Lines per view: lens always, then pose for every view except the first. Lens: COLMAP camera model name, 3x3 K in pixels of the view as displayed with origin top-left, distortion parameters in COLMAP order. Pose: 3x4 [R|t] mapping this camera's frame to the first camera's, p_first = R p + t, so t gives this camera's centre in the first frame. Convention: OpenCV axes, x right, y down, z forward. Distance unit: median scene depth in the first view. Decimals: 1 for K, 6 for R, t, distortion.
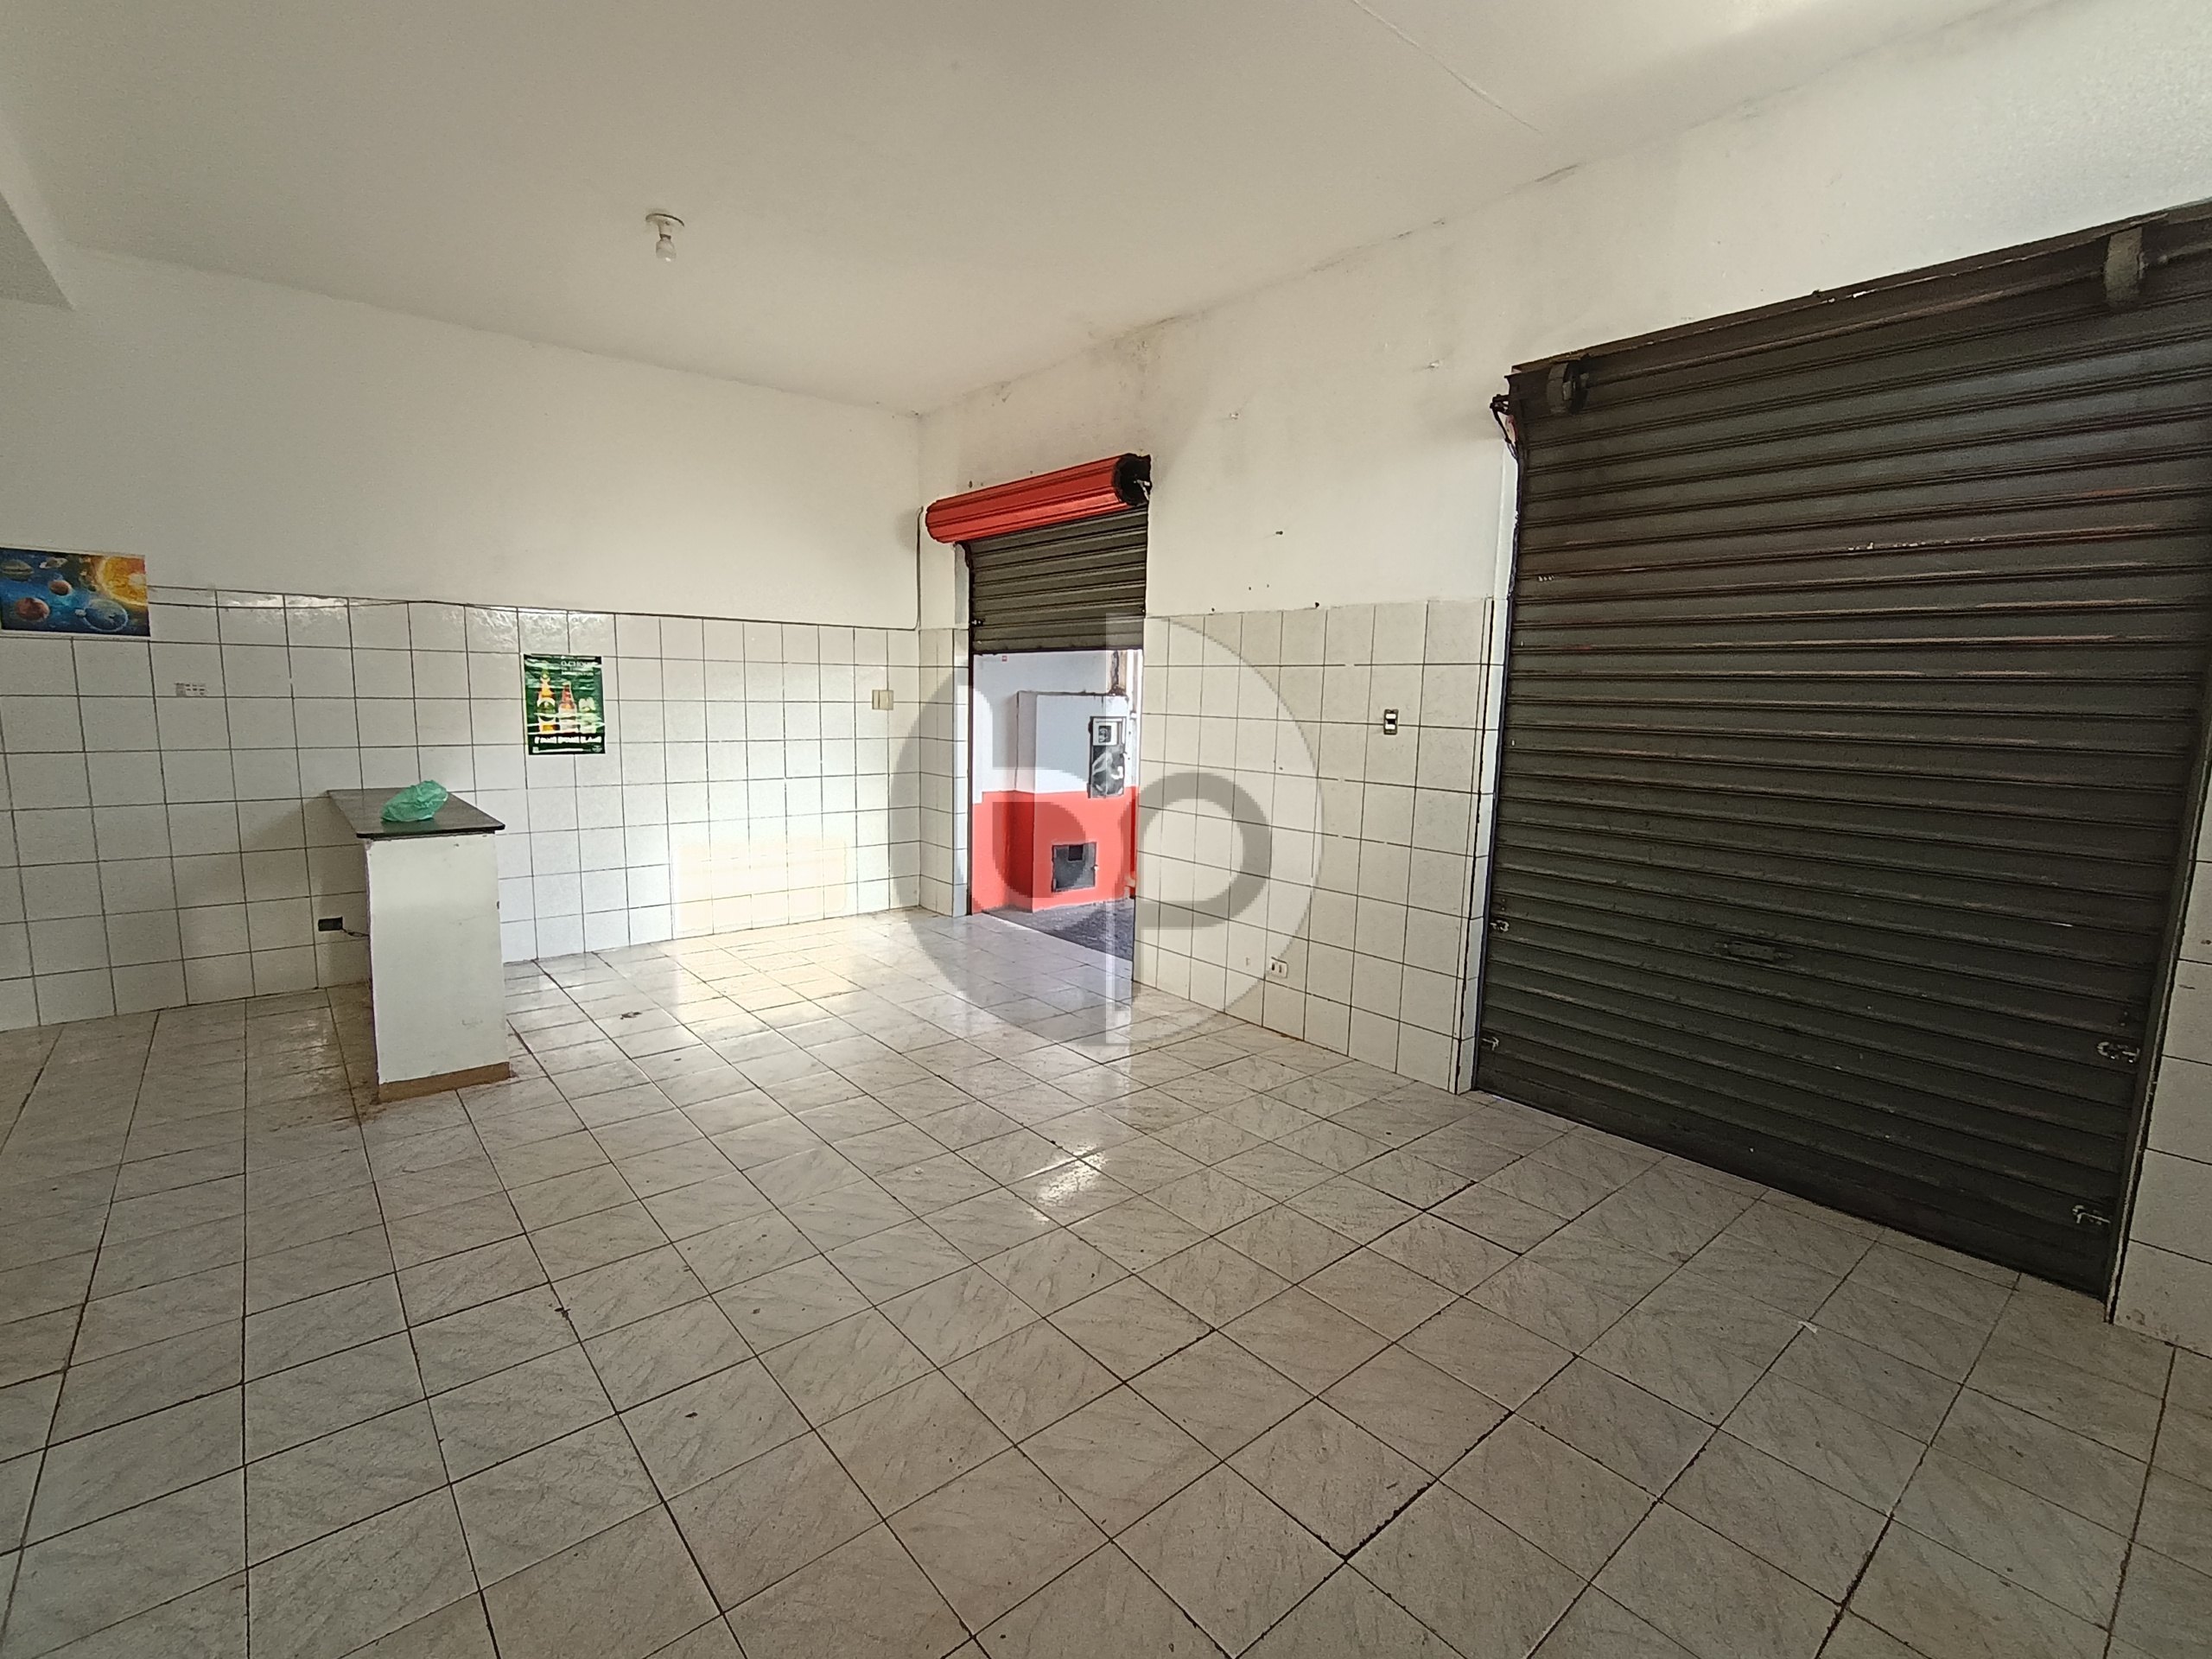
lens RADIAL K [[1001.4, 0, 1104.6], [0, 1001.4, 830.9], [0, 0, 1]] dist [-0.002485, -0.000448]
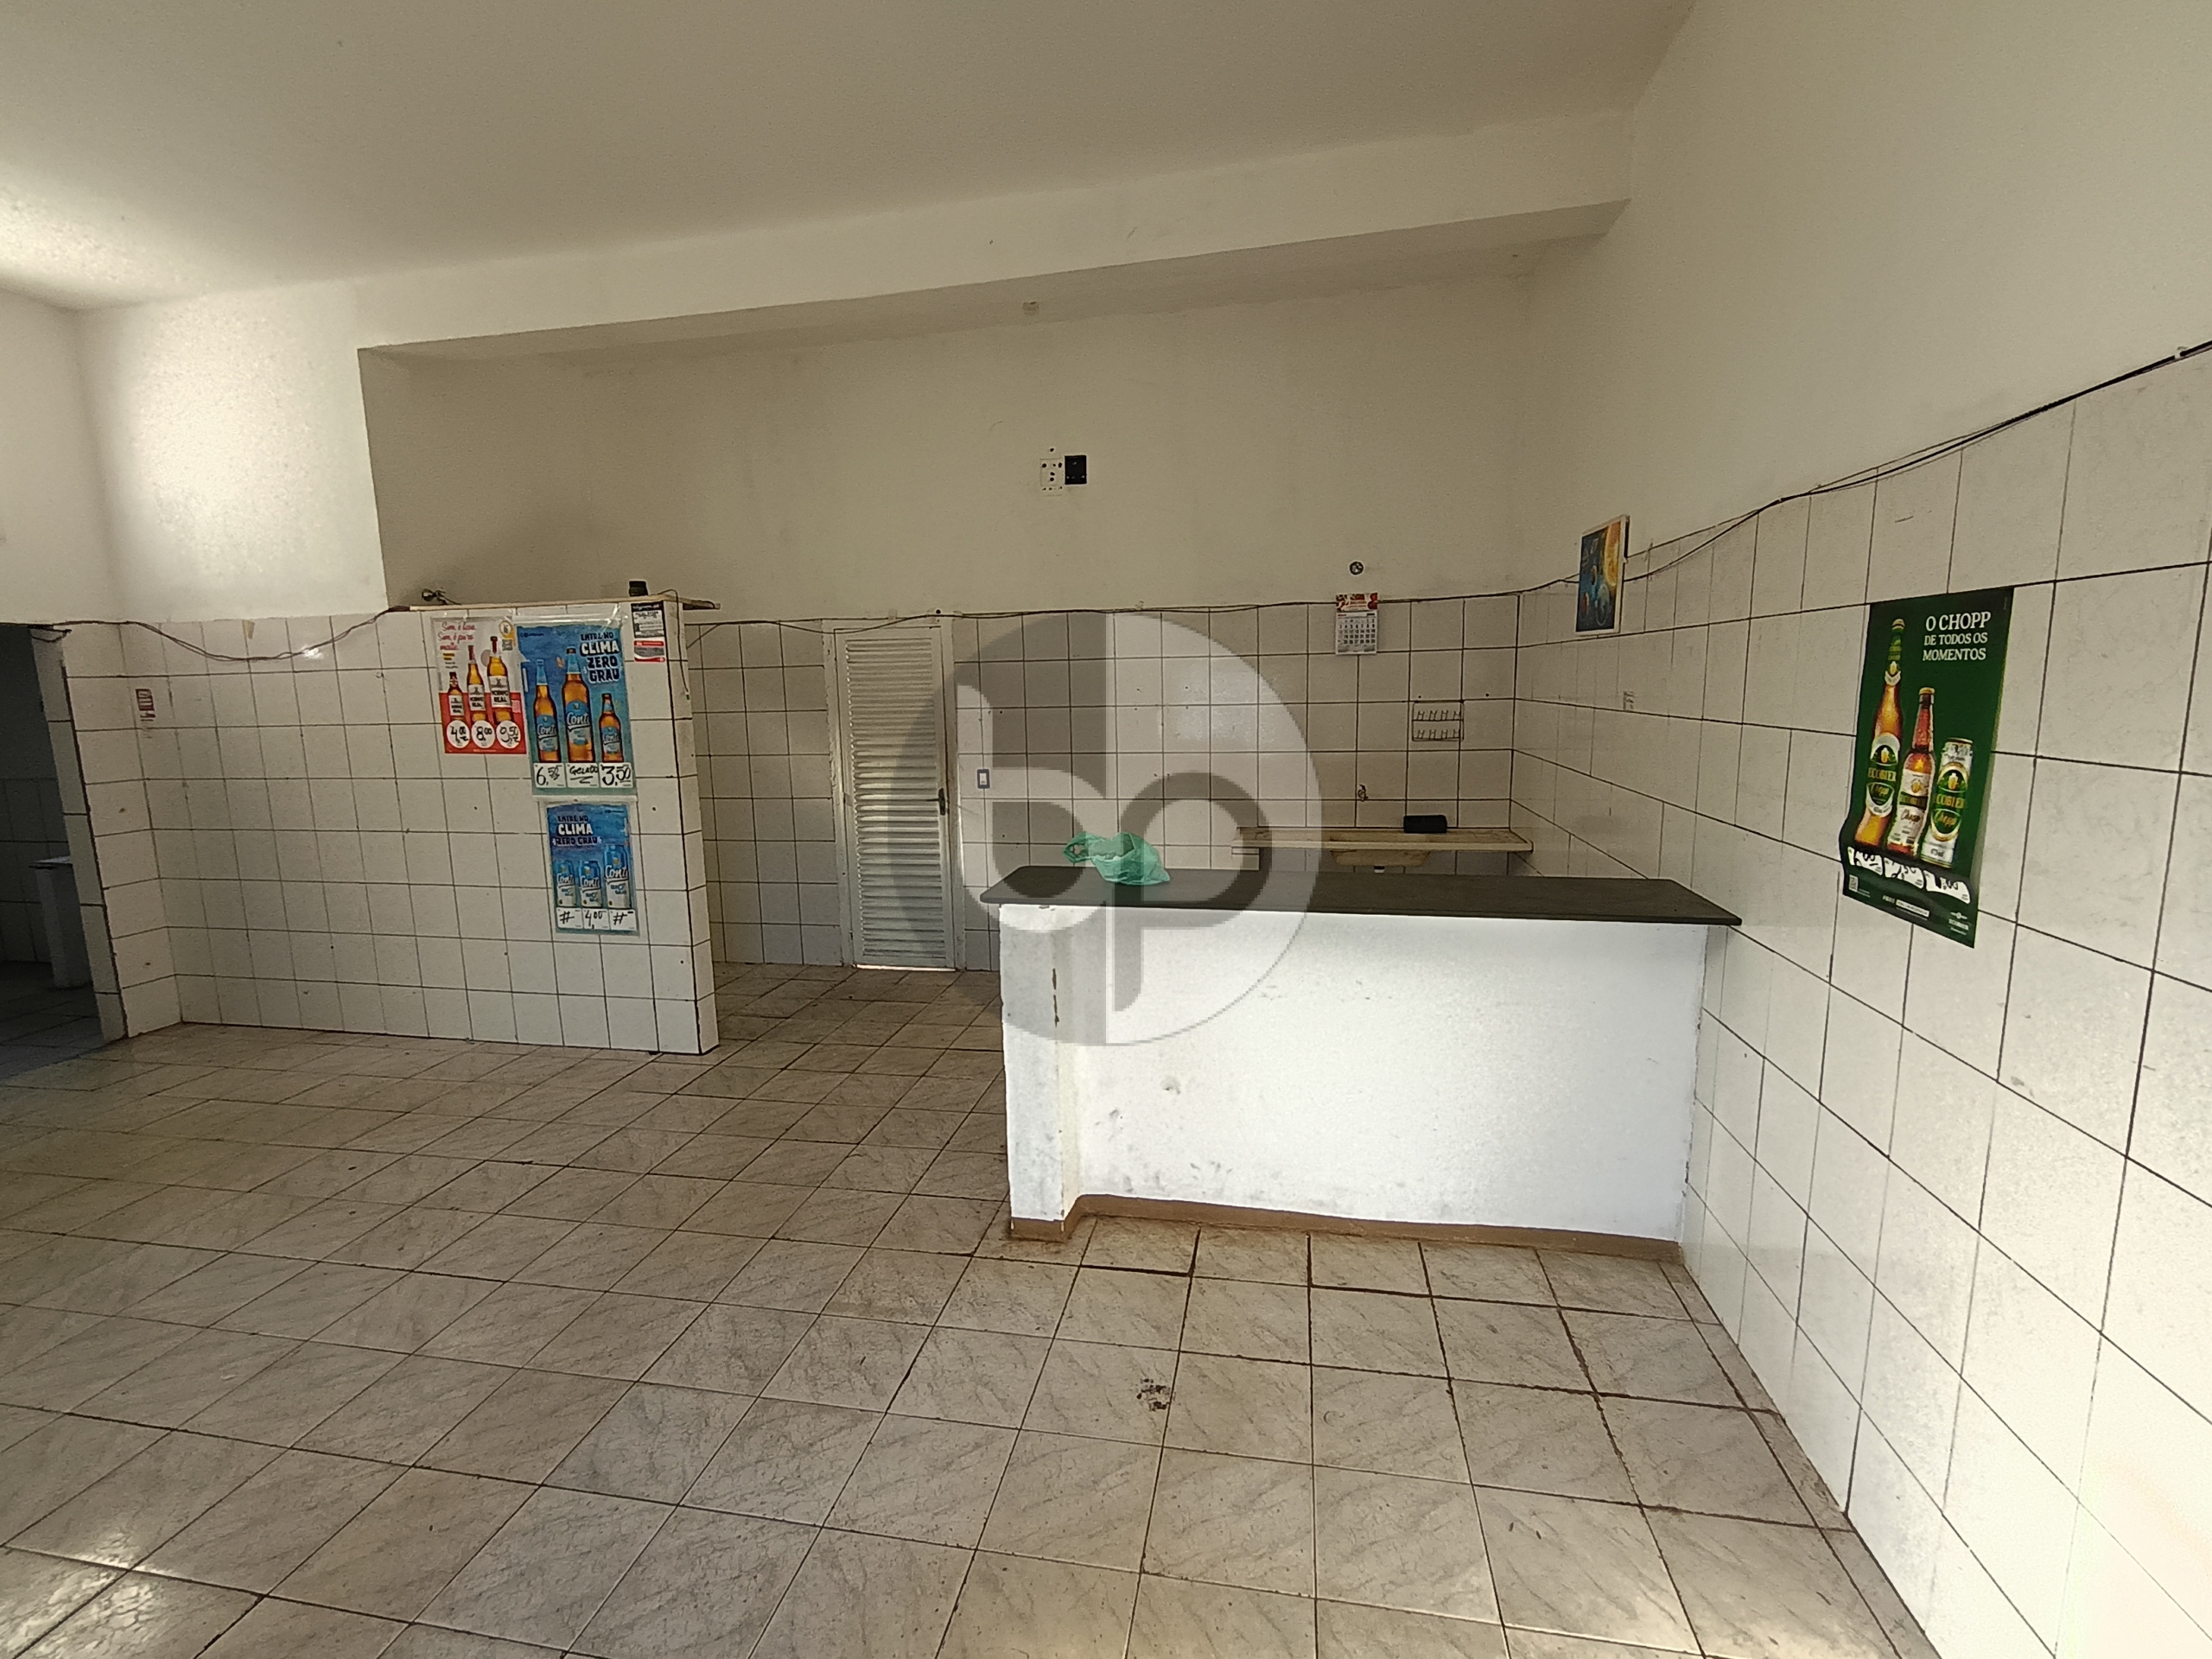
lens RADIAL K [[1001.4, 0, 1103.3], [0, 1001.4, 832.8], [0, 0, 1]] dist [-0.002485, -0.000448]
pose [[-0.775426, 0.092072, -0.624690, -0.154680], [-0.082205, 0.966173, 0.244443, -0.159581], [0.626065, 0.240900, -0.741627, 1.082734]]
